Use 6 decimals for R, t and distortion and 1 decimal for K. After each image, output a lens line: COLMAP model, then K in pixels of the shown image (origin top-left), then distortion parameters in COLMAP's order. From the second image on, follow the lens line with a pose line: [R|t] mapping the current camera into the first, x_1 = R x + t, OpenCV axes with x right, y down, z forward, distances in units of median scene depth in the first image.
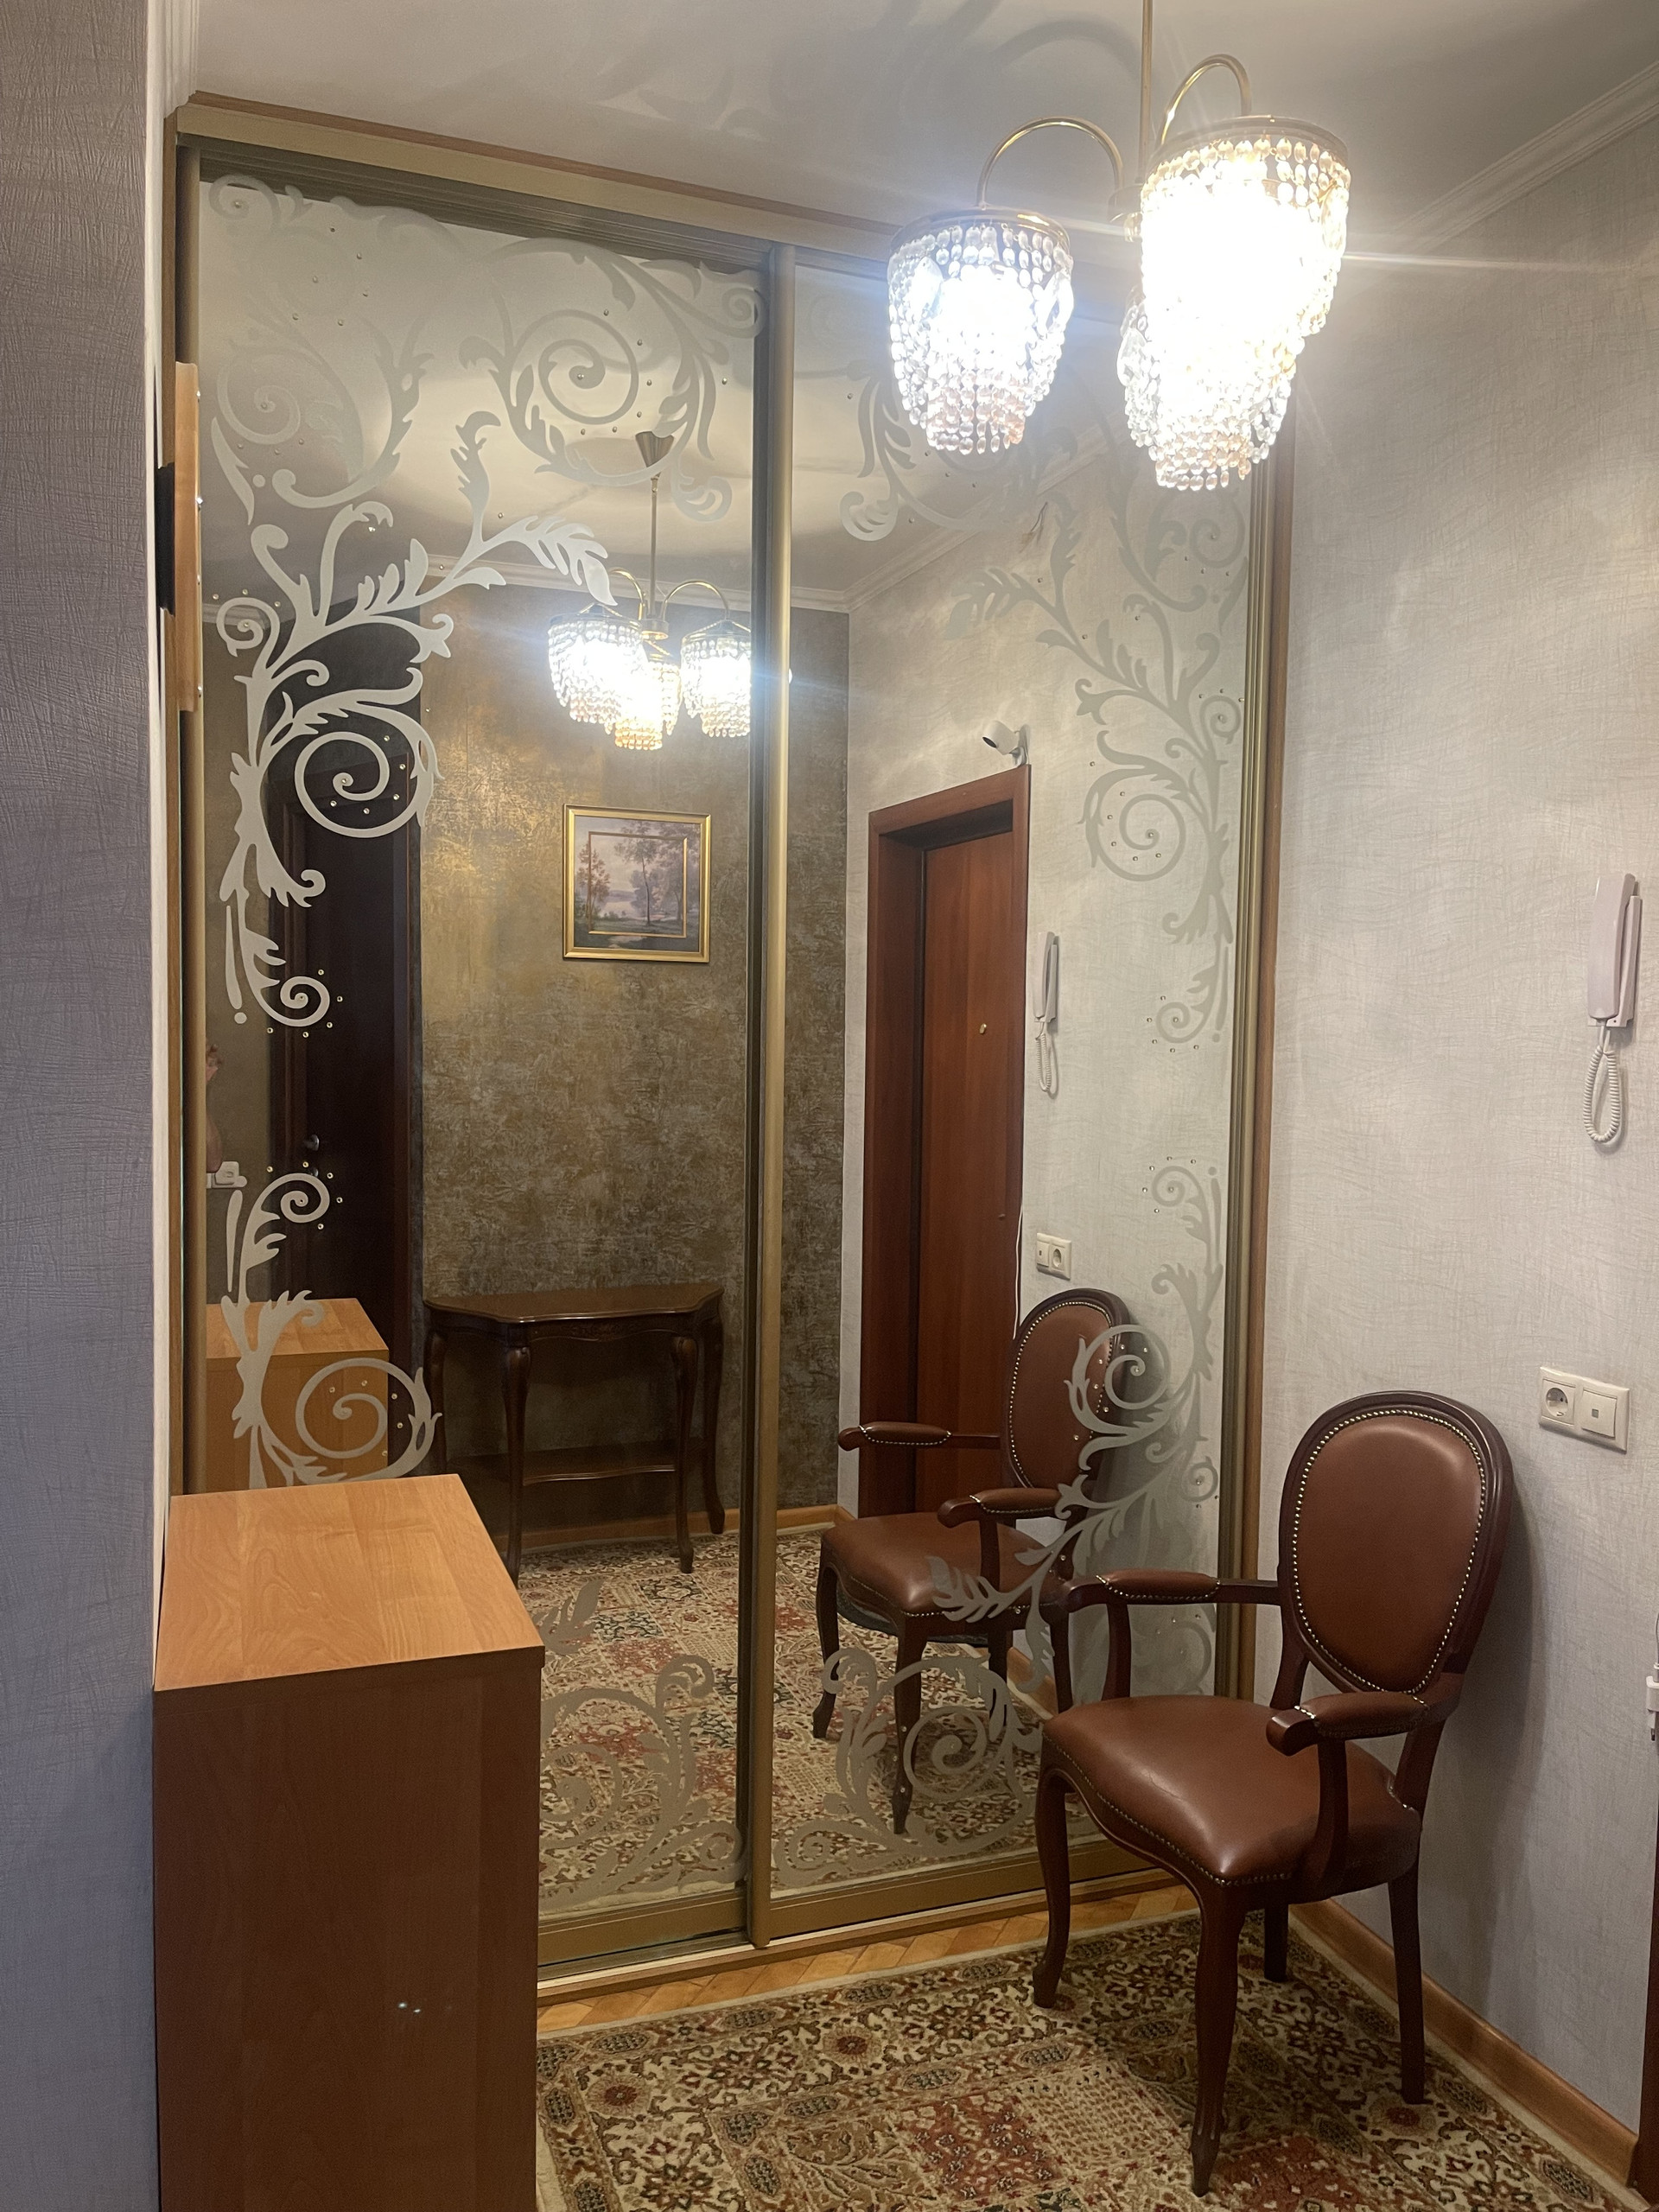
lens RADIAL K [[1668.6, 0, 833.5], [0, 1668.6, 1113.0], [0, 0, 1]] dist [0.066173, -0.087629]
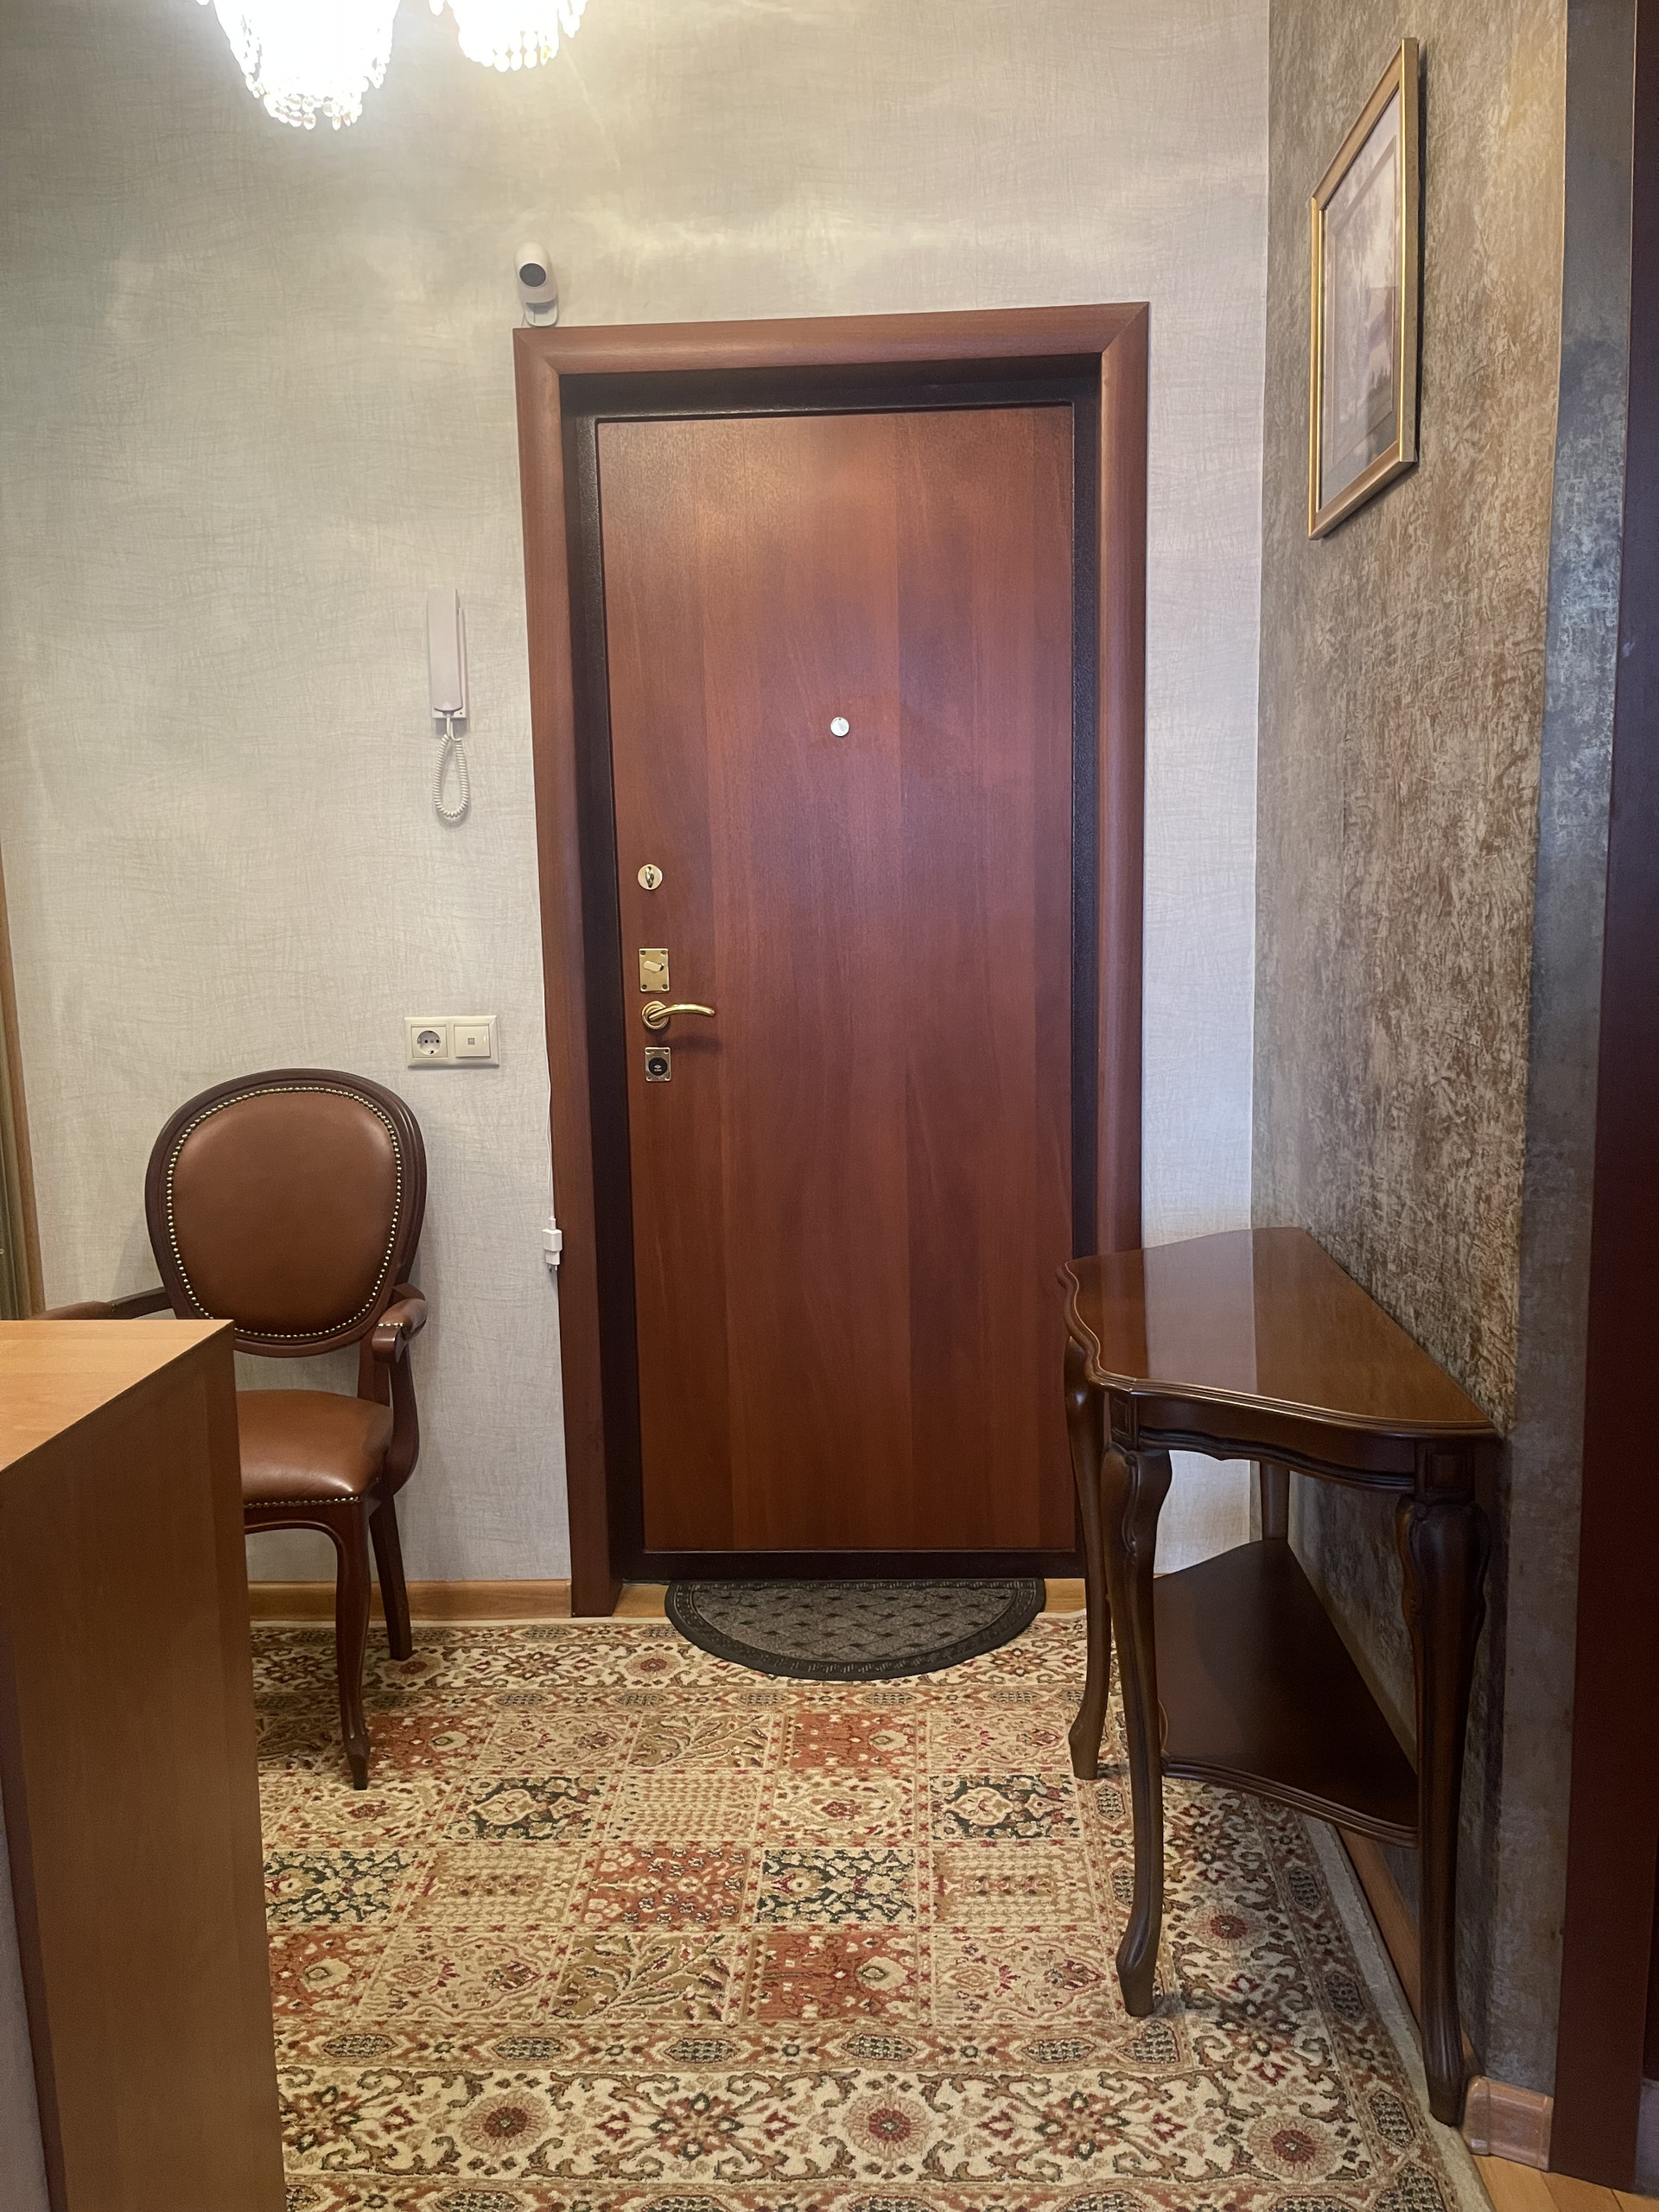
lens RADIAL K [[1683.8, 0, 844.5], [0, 1683.8, 1112.9], [0, 0, 1]] dist [0.052658, -0.058659]
pose [[0.390773, -0.155616, 0.907238, -0.541976], [0.081820, 0.987577, 0.134155, 0.083234], [-0.916844, 0.021806, 0.398650, 0.250082]]
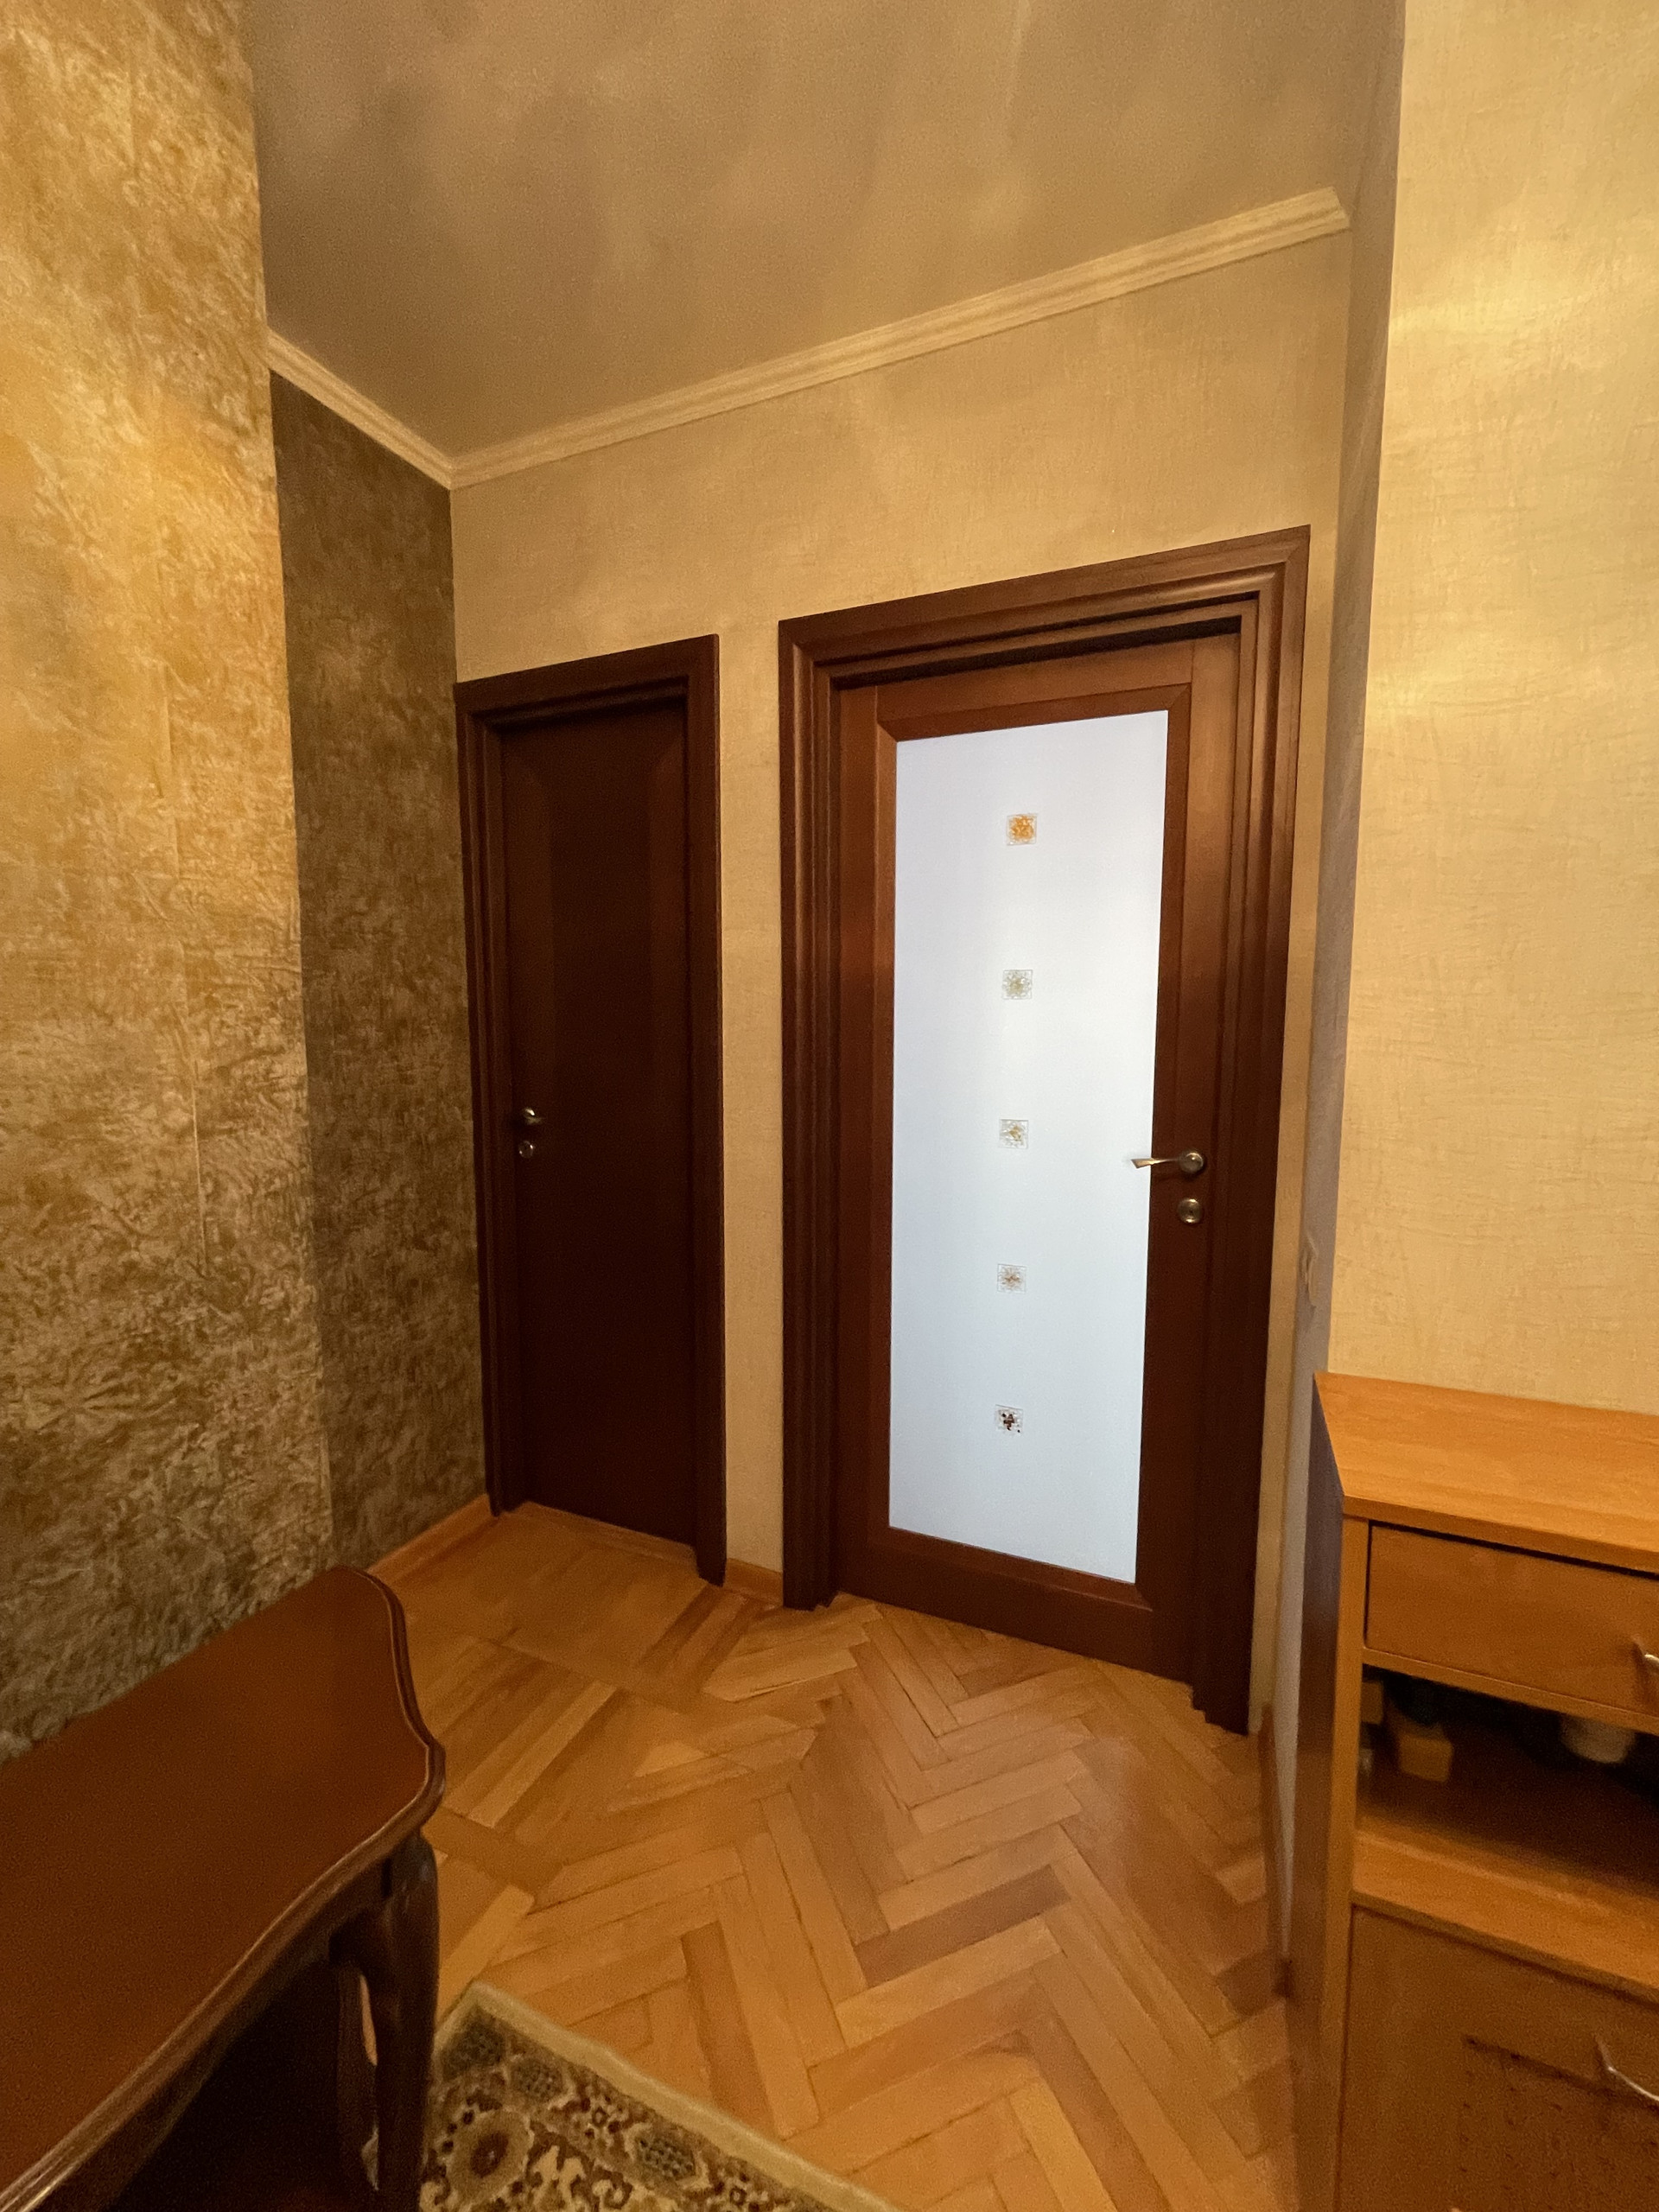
lens RADIAL K [[893.5, 0, 837.4], [0, 893.5, 1097.2], [0, 0, 1]] dist [0.001849, -0.000820]
pose [[-0.691667, 0.055590, -0.720074, 0.291637], [-0.054095, 0.990245, 0.128409, 0.009020], [0.720188, 0.127769, -0.681913, 0.748500]]
